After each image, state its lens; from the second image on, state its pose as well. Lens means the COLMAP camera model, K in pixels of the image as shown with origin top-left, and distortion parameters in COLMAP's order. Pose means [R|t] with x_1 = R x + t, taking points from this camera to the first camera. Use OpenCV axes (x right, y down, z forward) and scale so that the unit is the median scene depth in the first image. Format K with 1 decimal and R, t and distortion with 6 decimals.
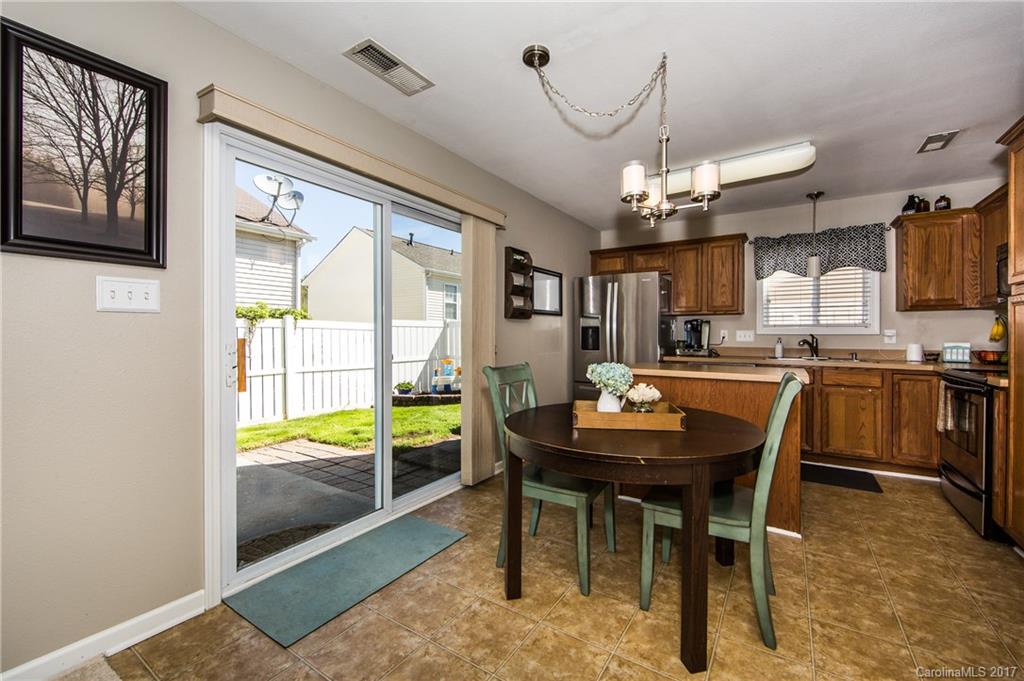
lens RADIAL K [[415.0, 0, 525.3], [0, 415.0, 337.0], [0, 0, 1]] dist [-0.002602, -0.000239]
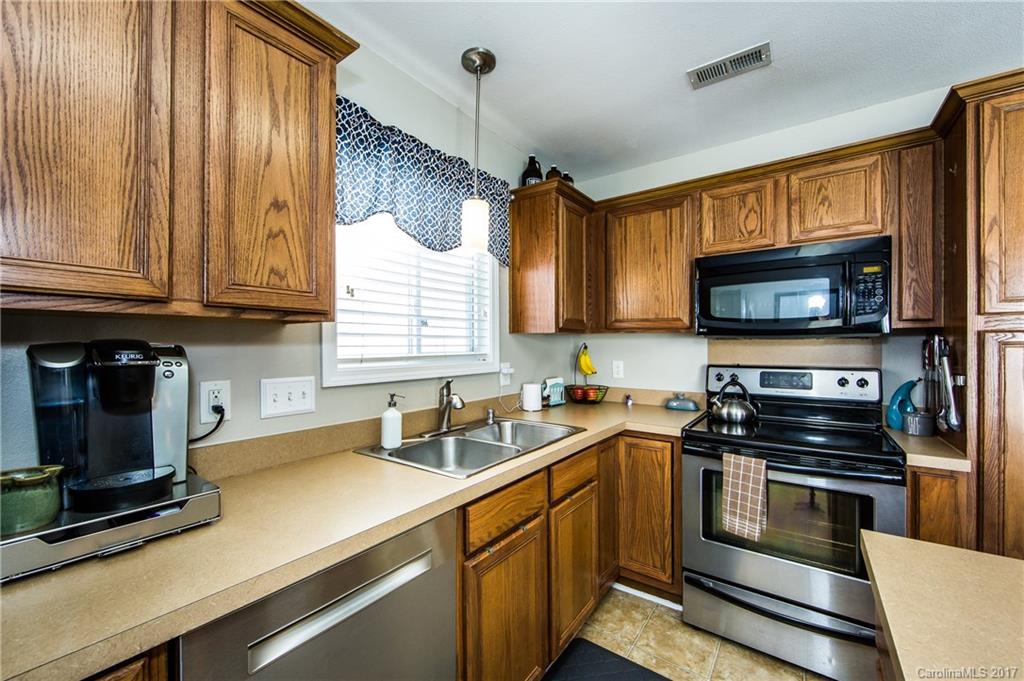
lens RADIAL K [[406.6, 0, 510.3], [0, 406.6, 345.0], [0, 0, 1]] dist [-0.017744, -0.000174]
pose [[0.075297, -0.004429, 0.997151, 0.312611], [0.005643, 0.999976, 0.004016, -0.052553], [-0.997145, 0.005324, 0.075320, 1.053965]]
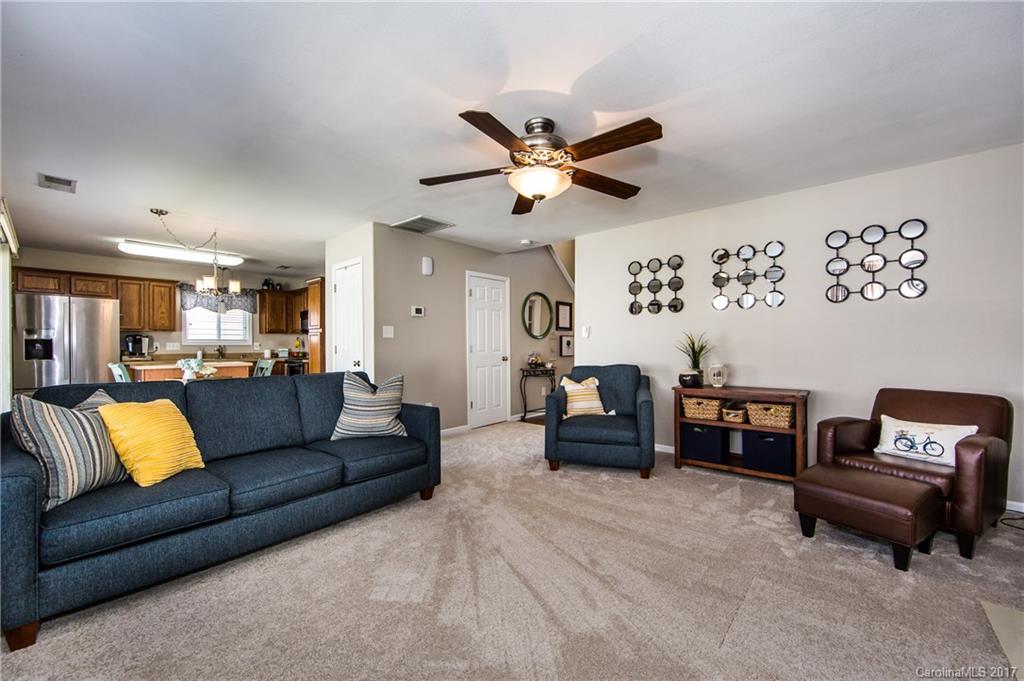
lens RADIAL K [[402.1, 0, 513.0], [0, 402.1, 342.7], [0, 0, 1]] dist [-0.000889, -0.000449]
pose [[0.158324, 0.002656, 0.987384, -0.932690], [0.008470, 0.999956, -0.004048, 0.000106], [-0.987351, 0.009004, 0.158295, -0.587687]]
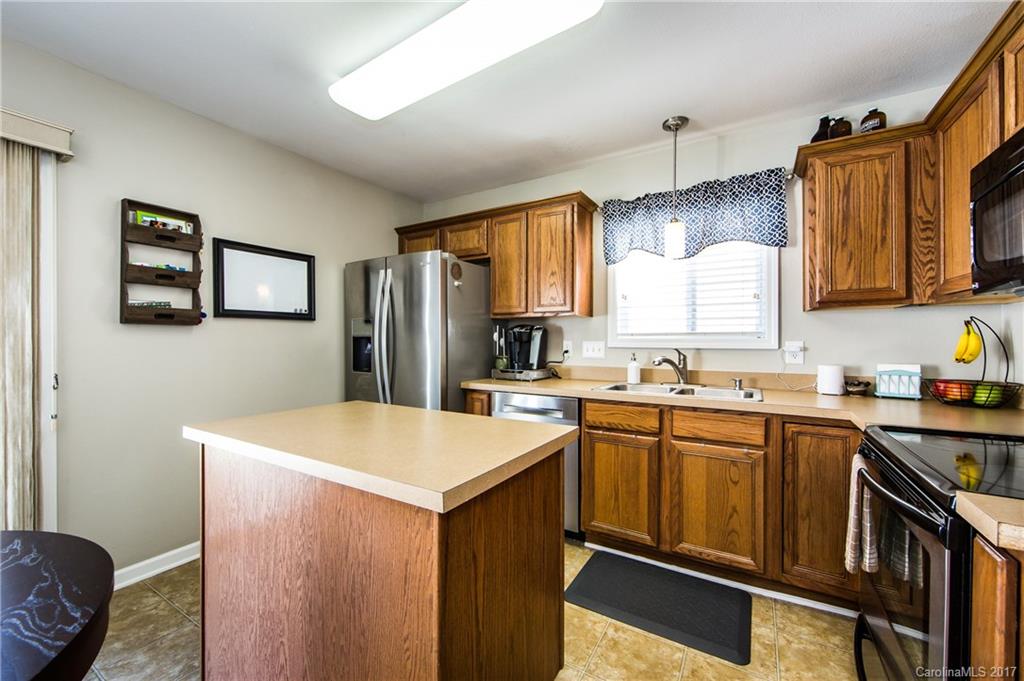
lens RADIAL K [[402.1, 0, 513.0], [0, 402.1, 342.7], [0, 0, 1]] dist [-0.000889, -0.000449]
pose [[0.999852, -0.001990, 0.017087, 0.502668], [0.001947, 0.999995, 0.002543, -0.020443], [-0.017092, -0.002509, 0.999851, 0.453824]]
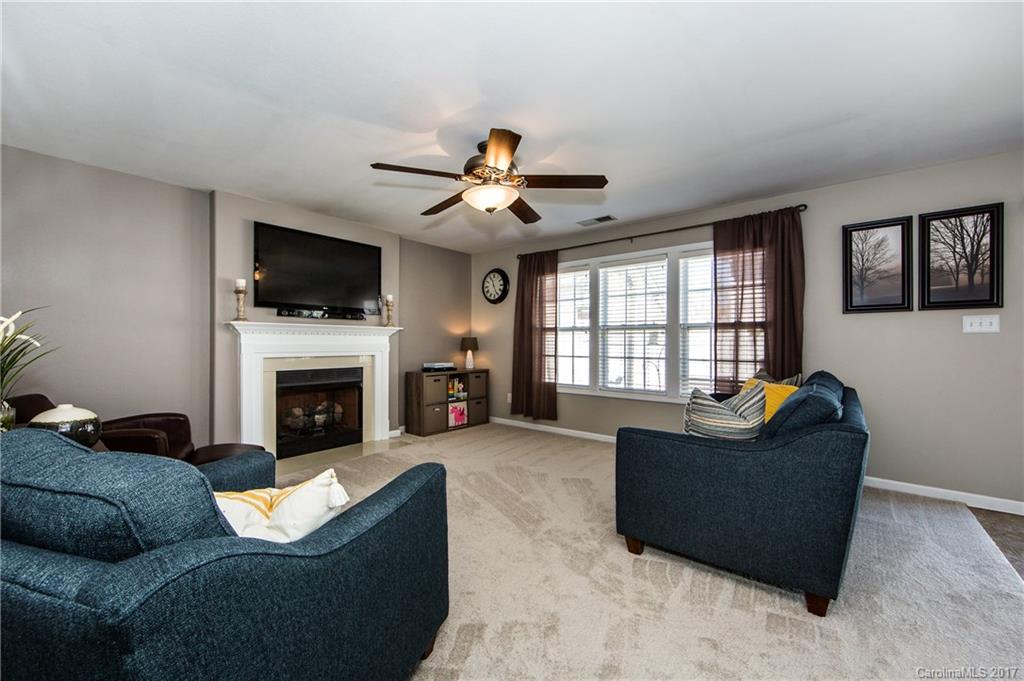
lens RADIAL K [[411.4, 0, 520.1], [0, 411.4, 341.3], [0, 0, 1]] dist [-0.001930, -0.000466]
pose [[-0.115313, -0.008028, -0.993297, 0.519256], [-0.007371, 0.999947, -0.007226, 0.003169], [0.993302, 0.006488, -0.115366, -0.396889]]
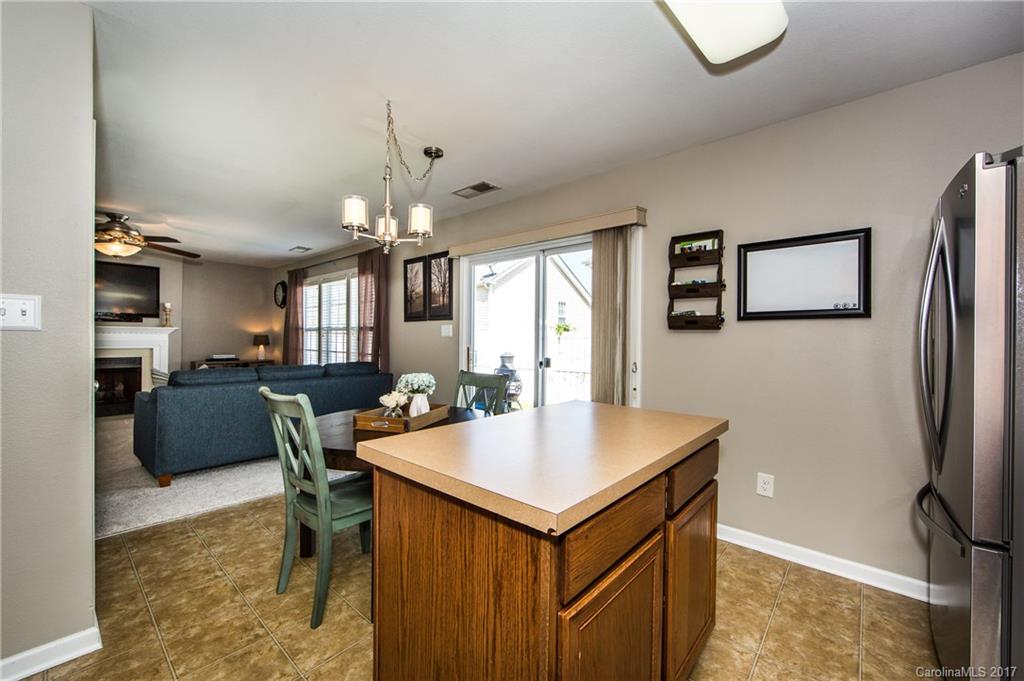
lens RADIAL K [[411.4, 0, 520.1], [0, 411.4, 341.3], [0, 0, 1]] dist [-0.001930, -0.000466]
pose [[-0.148236, 0.004442, -0.988942, 0.783778], [-0.015035, 0.999864, 0.006744, -0.025225], [0.988838, 0.015869, -0.148149, 0.860186]]
